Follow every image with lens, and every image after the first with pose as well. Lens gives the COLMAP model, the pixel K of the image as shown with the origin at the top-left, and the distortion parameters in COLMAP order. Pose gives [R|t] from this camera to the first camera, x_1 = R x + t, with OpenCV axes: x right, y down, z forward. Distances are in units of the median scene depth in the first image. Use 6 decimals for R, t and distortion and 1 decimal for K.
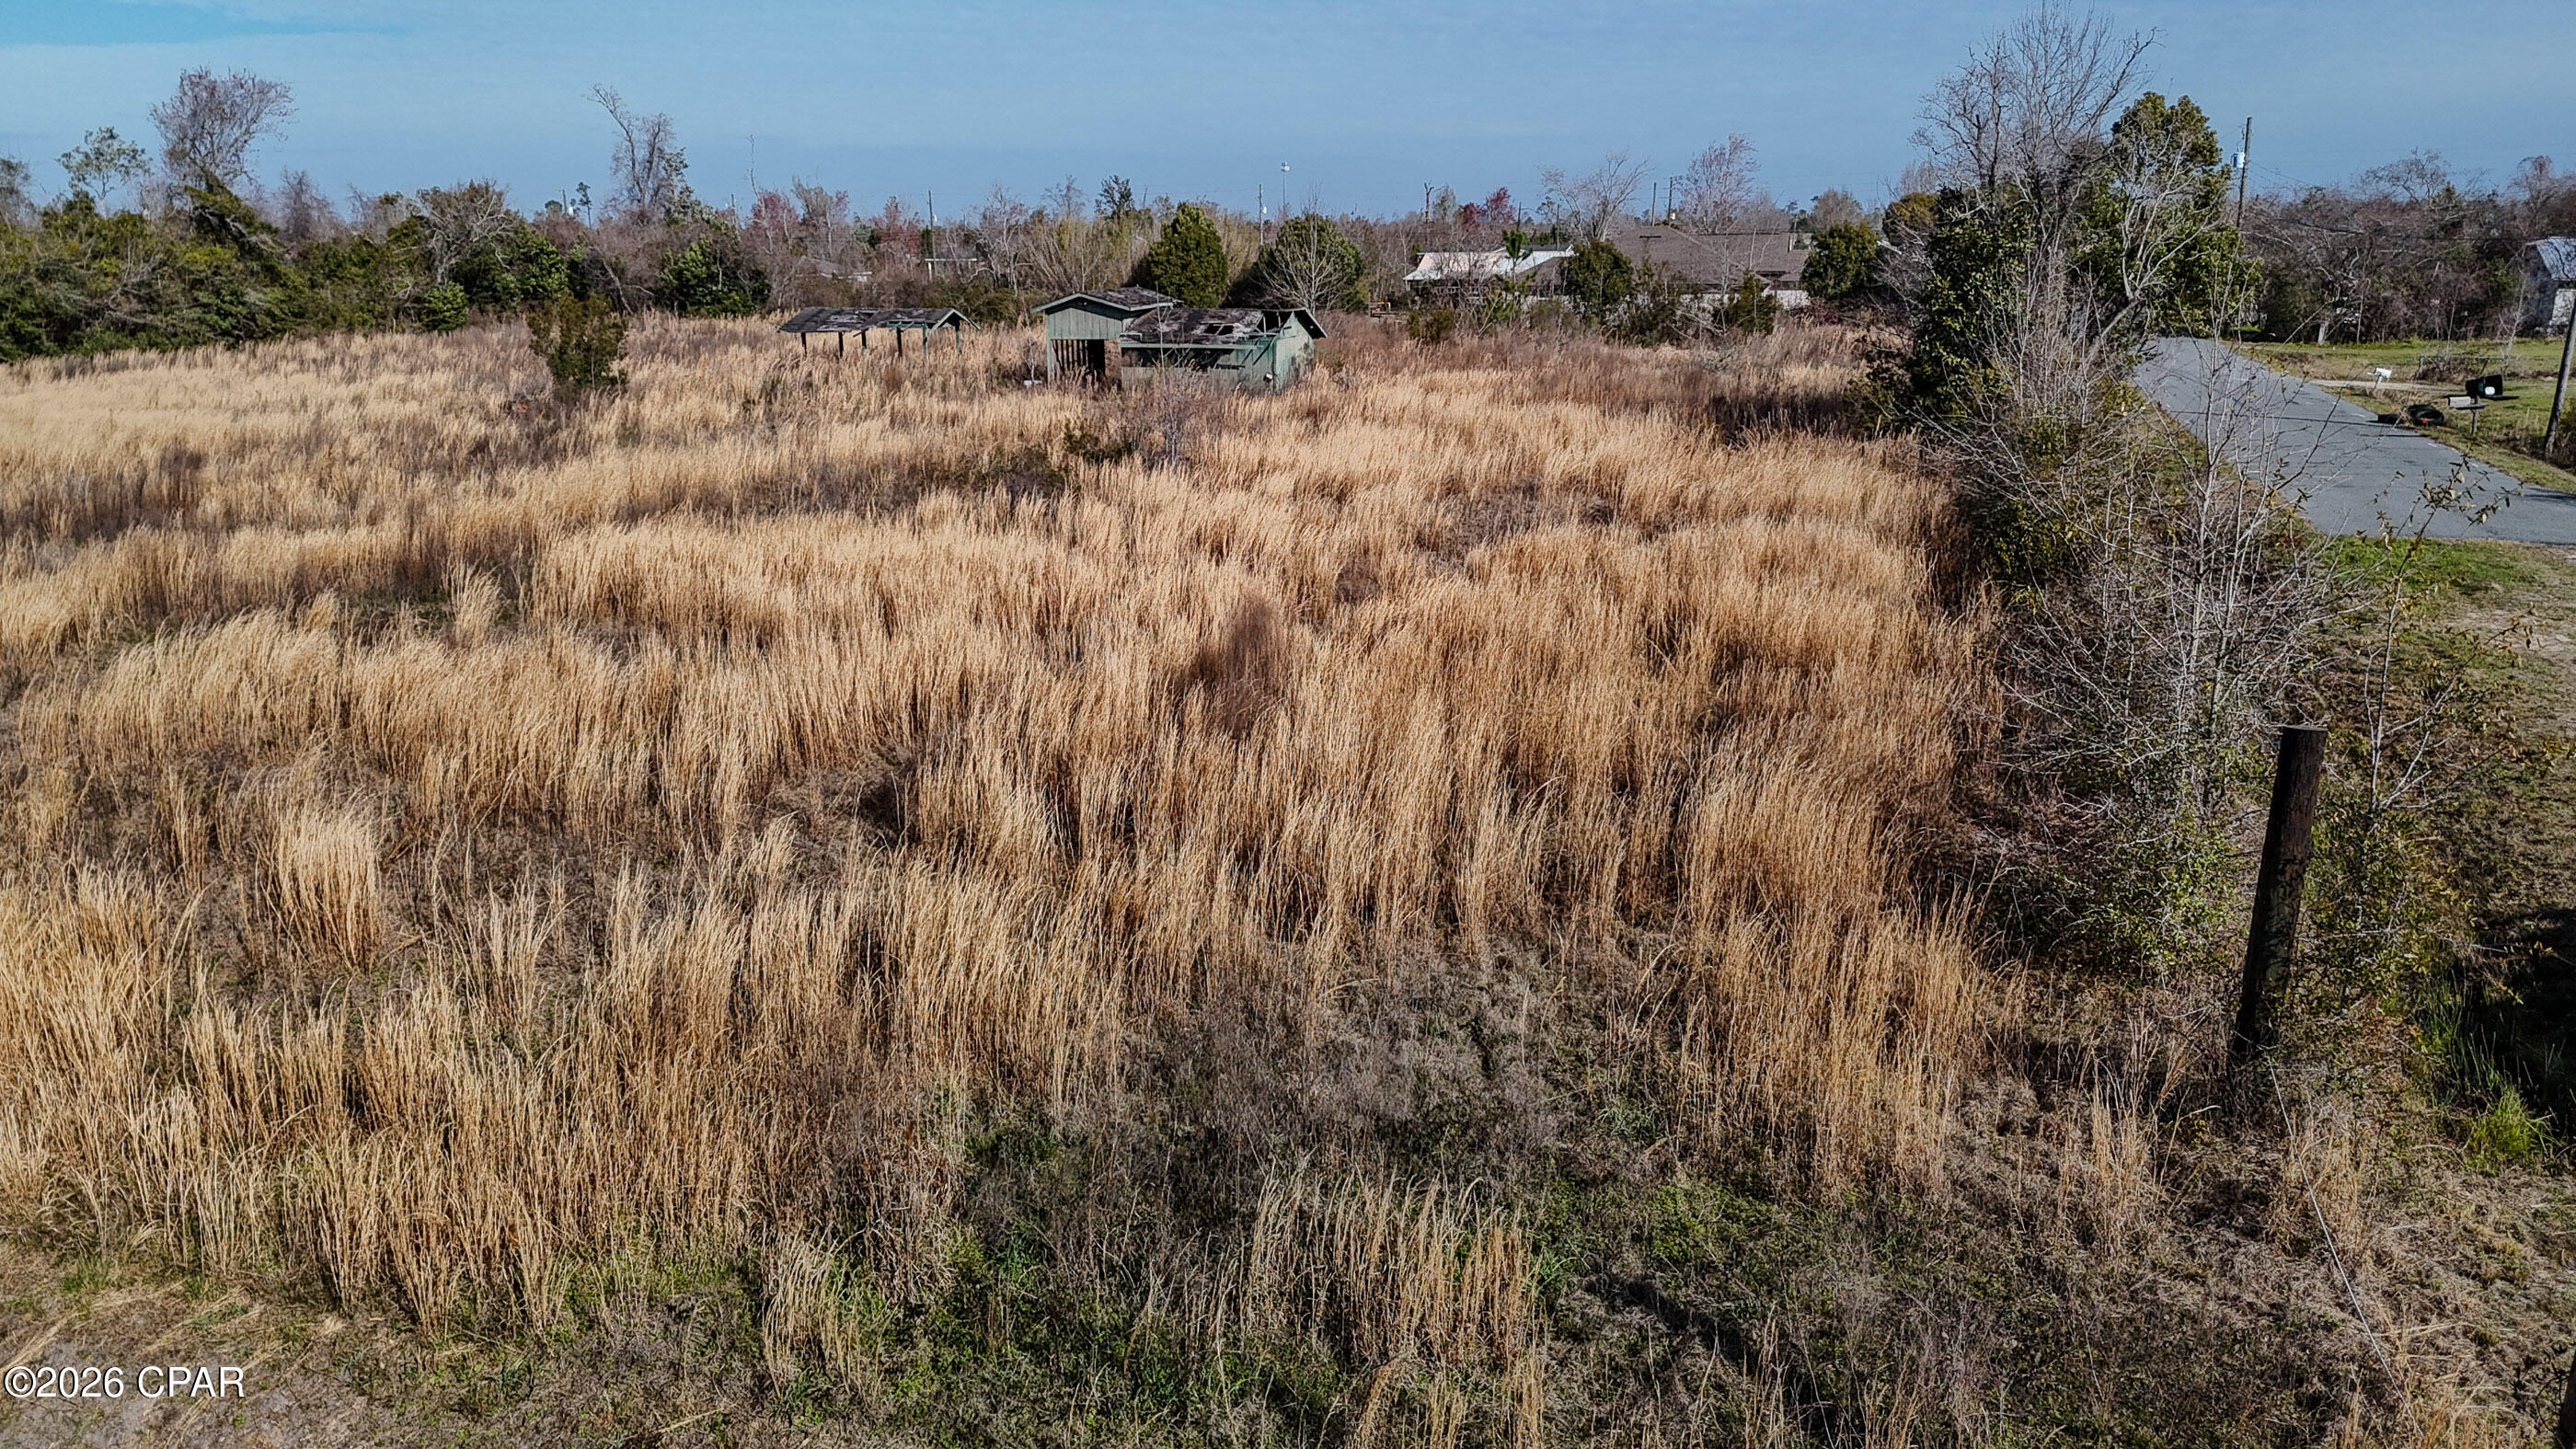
lens RADIAL K [[1899.5, 0, 1277.9], [0, 1899.5, 737.6], [0, 0, 1]] dist [0.080905, -0.054614]
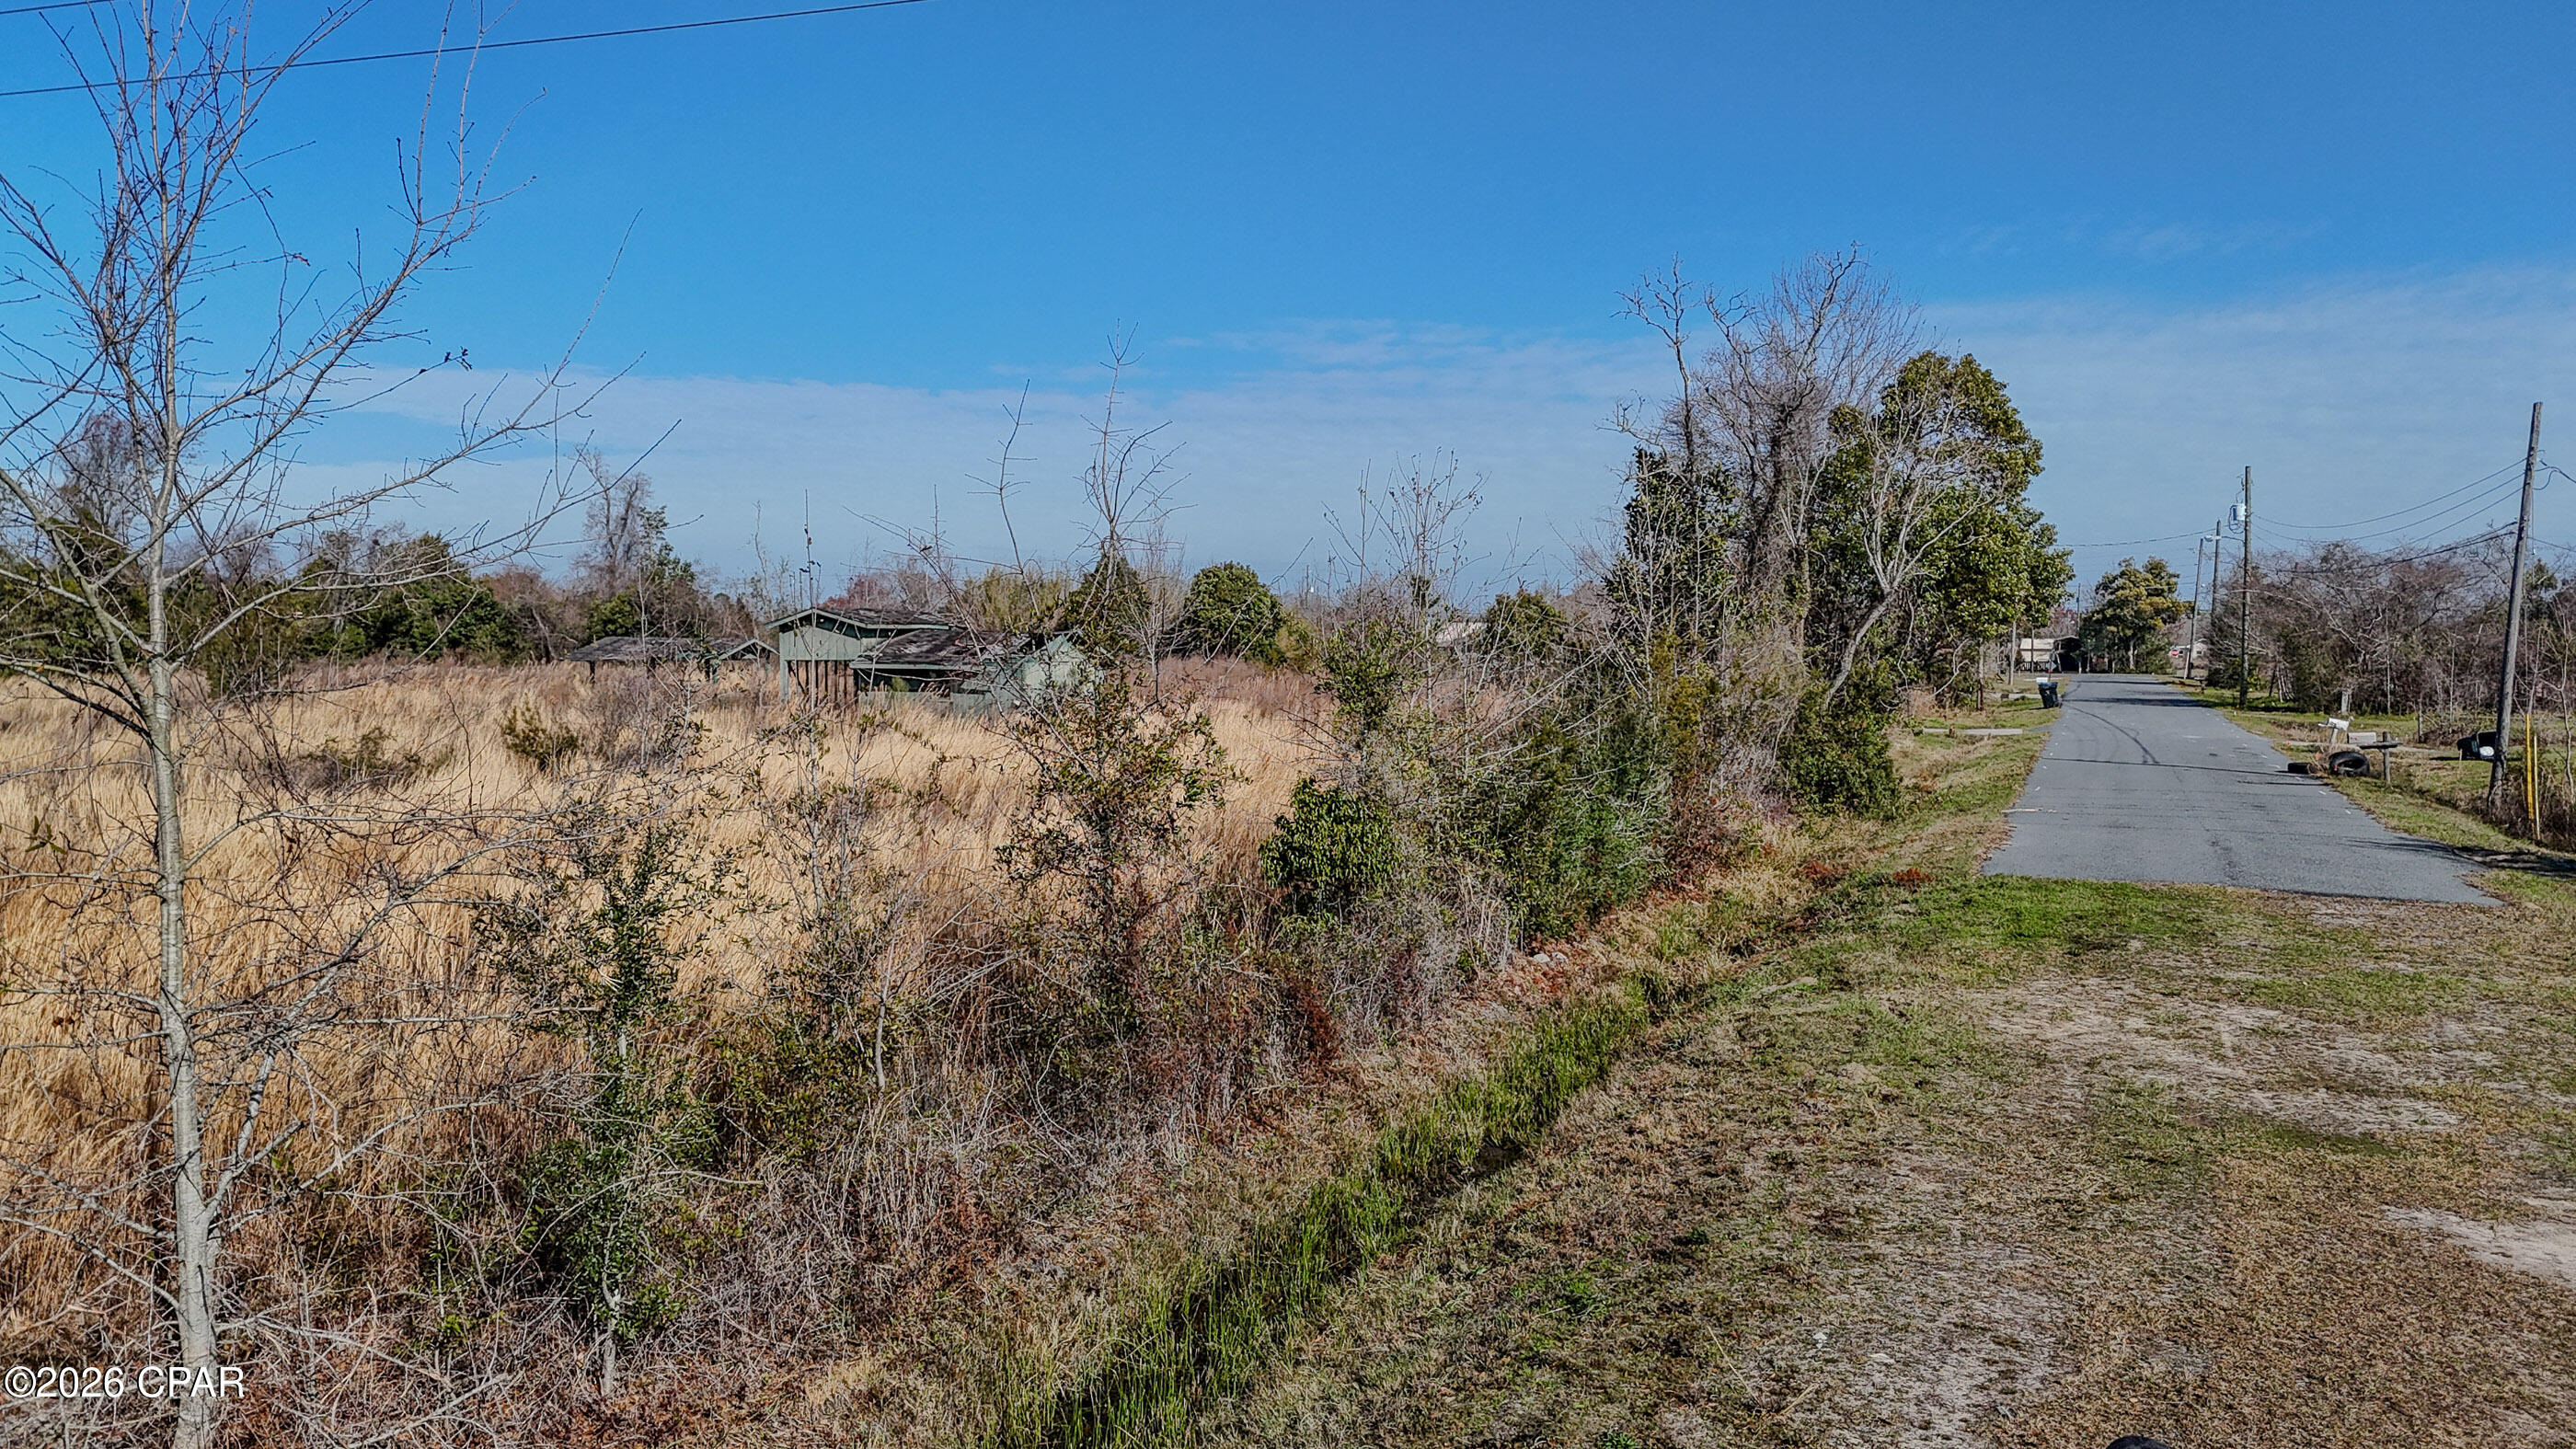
lens RADIAL K [[1899.5, 0, 1277.9], [0, 1899.5, 737.6], [0, 0, 1]] dist [0.080905, -0.054614]
pose [[0.995956, 0.020215, -0.087535, 0.149403], [-0.037612, 0.978678, -0.201927, -0.004578], [0.081586, 0.204403, 0.975481, 0.139798]]
